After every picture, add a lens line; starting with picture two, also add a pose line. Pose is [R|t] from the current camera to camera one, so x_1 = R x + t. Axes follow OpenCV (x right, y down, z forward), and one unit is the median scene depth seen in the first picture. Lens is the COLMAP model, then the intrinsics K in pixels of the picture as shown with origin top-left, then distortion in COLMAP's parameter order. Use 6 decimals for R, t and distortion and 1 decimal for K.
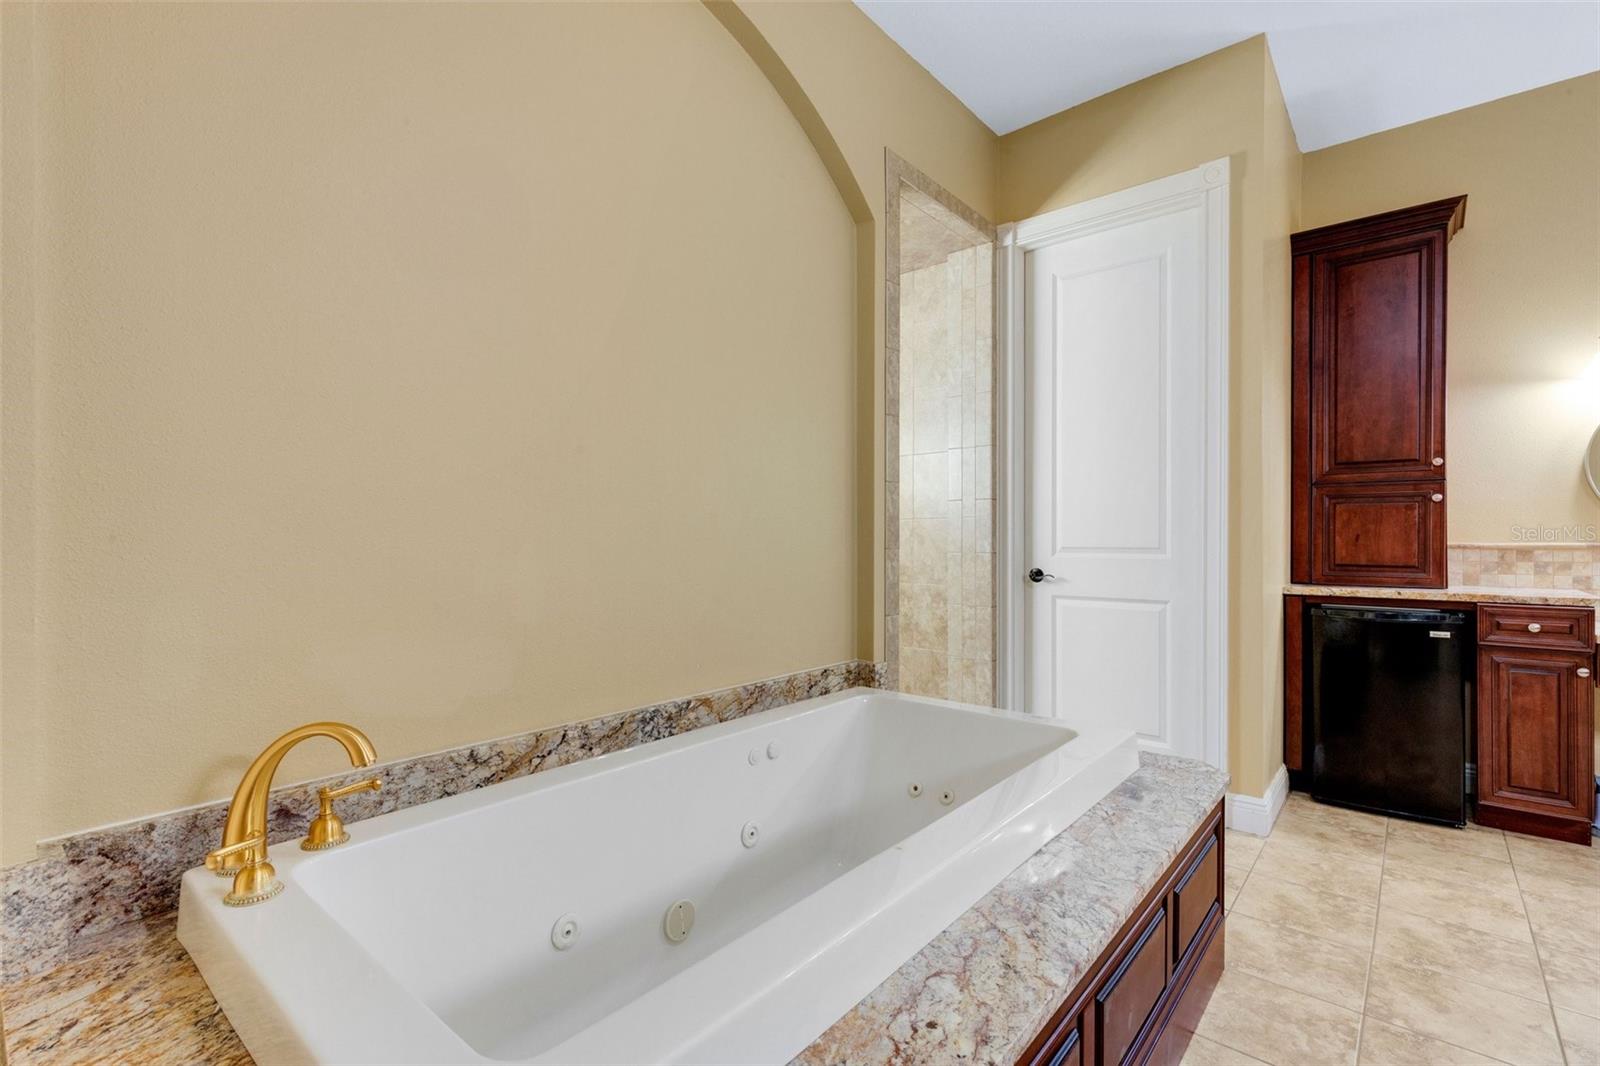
lens RADIAL K [[732.6, 0, 800.4], [0, 732.6, 534.5], [0, 0, 1]] dist [-0.002753, -0.000701]
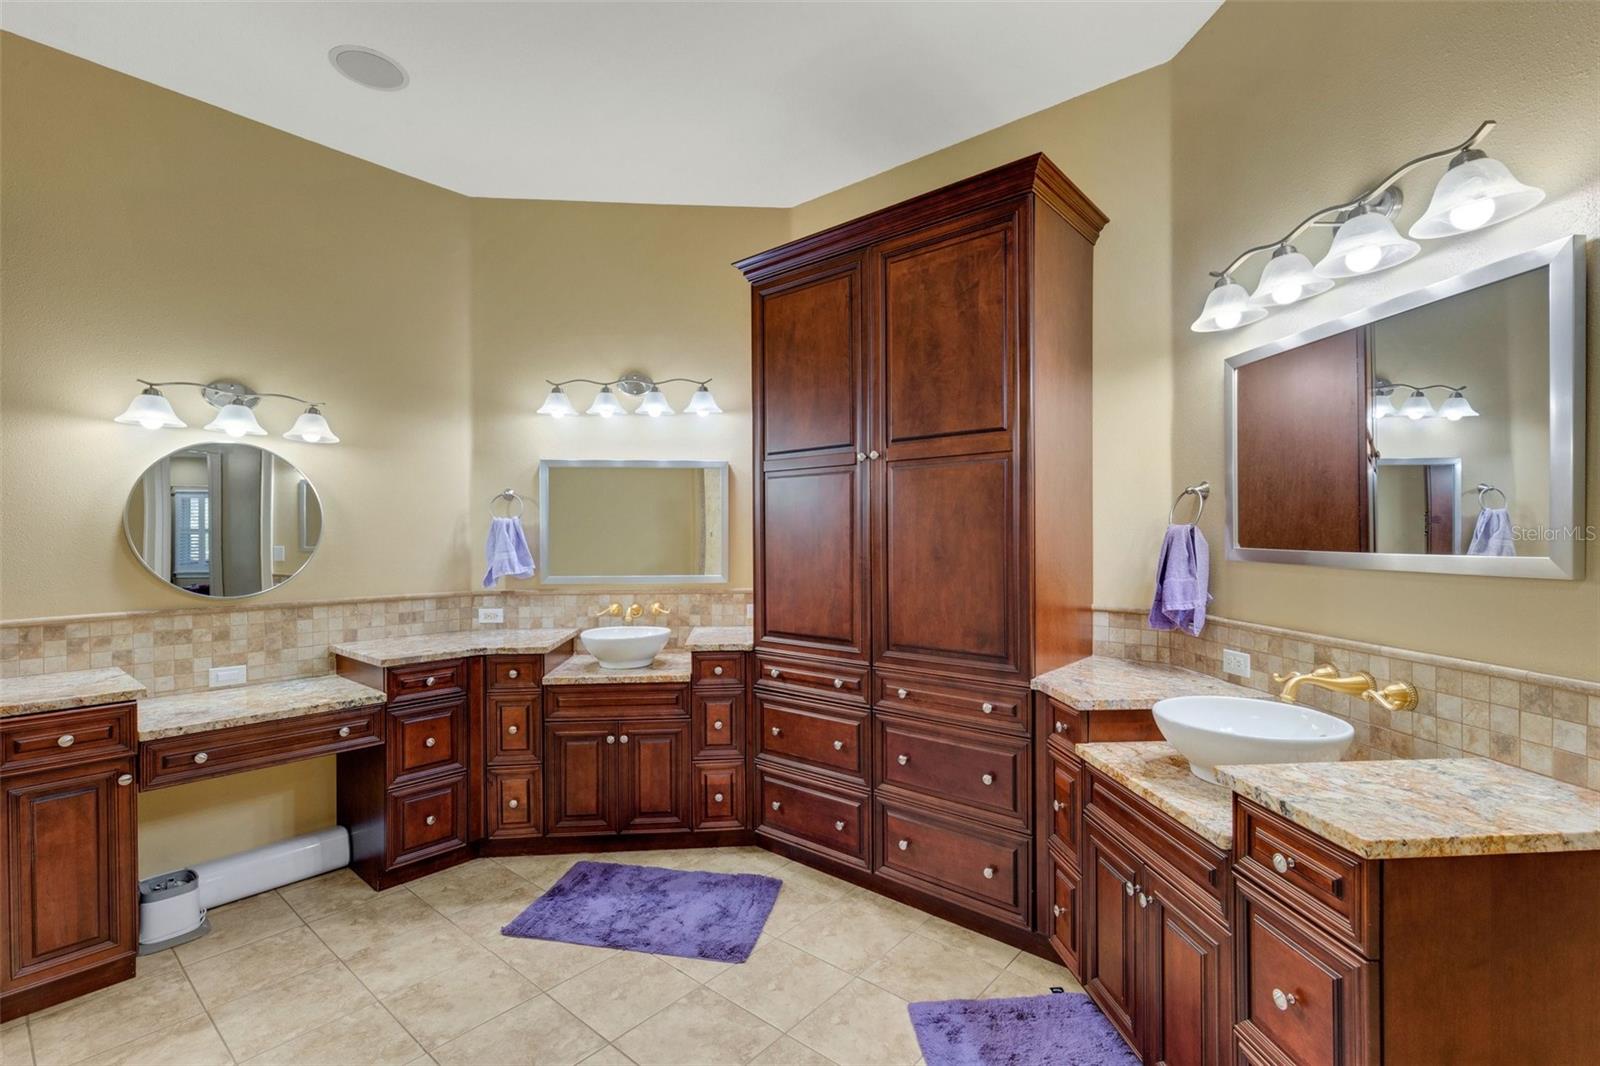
lens RADIAL K [[732.6, 0, 800.2], [0, 732.6, 532.7], [0, 0, 1]] dist [-0.002753, -0.000701]
pose [[0.000290, -0.001115, 0.999999, 0.229564], [0.002394, 0.999997, 0.001115, -0.090614], [-0.999997, 0.002394, 0.000293, 0.218073]]
